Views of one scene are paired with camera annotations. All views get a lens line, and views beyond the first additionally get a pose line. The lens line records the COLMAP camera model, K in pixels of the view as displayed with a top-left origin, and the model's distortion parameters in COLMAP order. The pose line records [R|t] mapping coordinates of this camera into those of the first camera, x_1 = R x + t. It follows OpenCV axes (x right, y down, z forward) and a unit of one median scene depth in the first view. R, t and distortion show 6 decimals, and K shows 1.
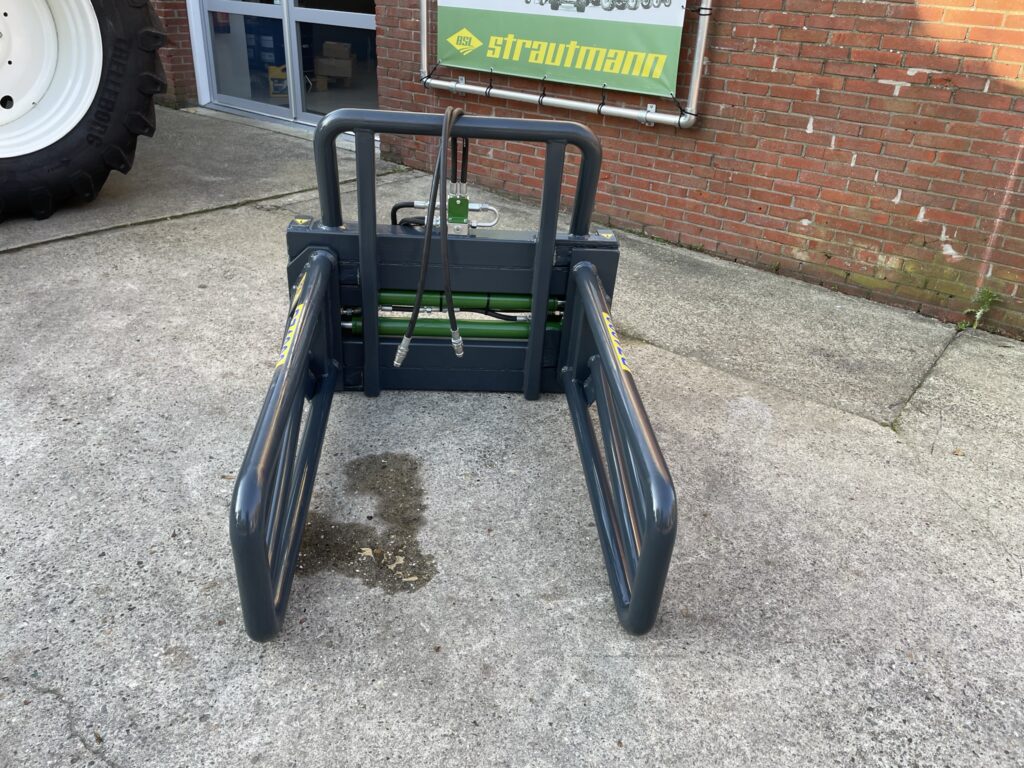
lens RADIAL K [[776.6, 0, 517.0], [0, 776.6, 370.8], [0, 0, 1]] dist [0.095344, -0.131073]
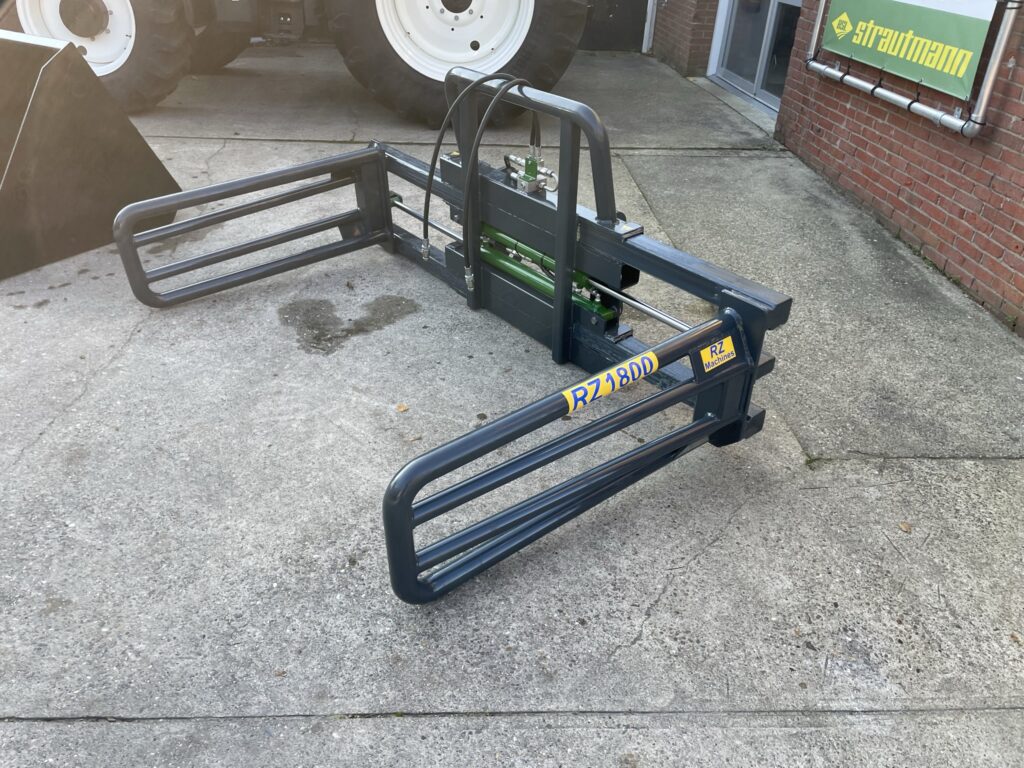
lens RADIAL K [[779.1, 0, 505.8], [0, 779.1, 389.0], [0, 0, 1]] dist [0.088959, -0.120908]
pose [[0.660549, 0.365589, -0.655759, 0.593554], [-0.344888, 0.923579, 0.167493, -0.025844], [0.666879, 0.115526, 0.736156, 0.056893]]
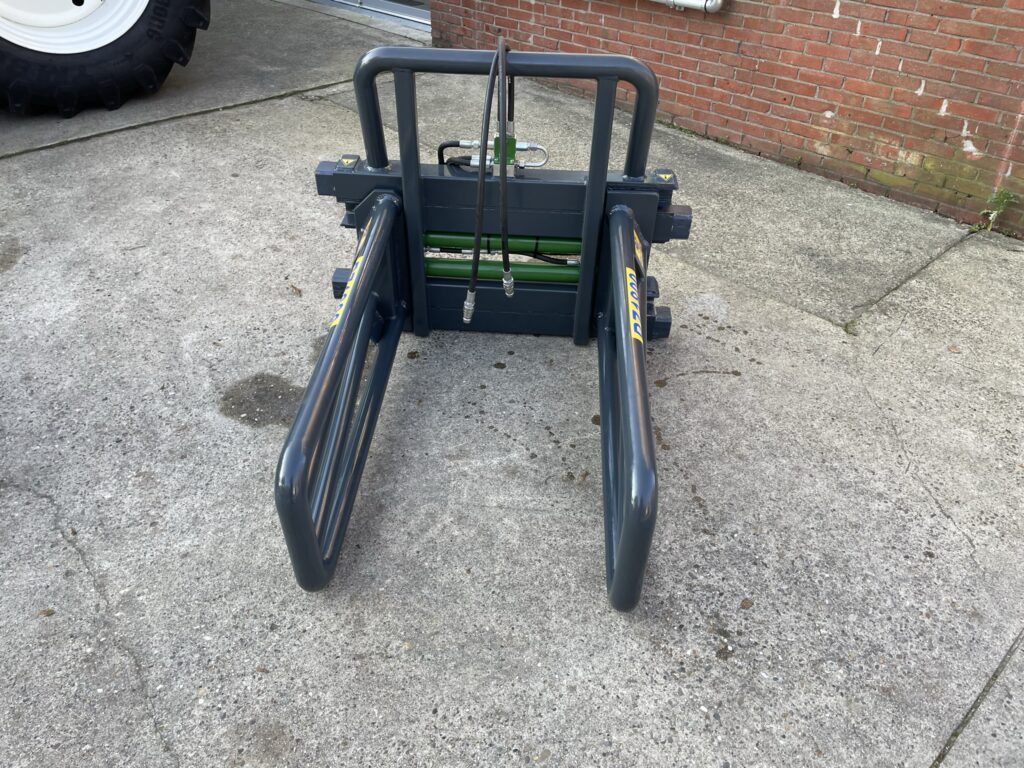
lens RADIAL K [[776.6, 0, 505.8], [0, 776.6, 370.3], [0, 0, 1]] dist [0.094215, -0.126606]
pose [[0.986706, 0.052471, -0.153809, 0.147164], [-0.030352, 0.989289, 0.142776, -0.004585], [0.159653, -0.136210, 0.977731, -0.055668]]
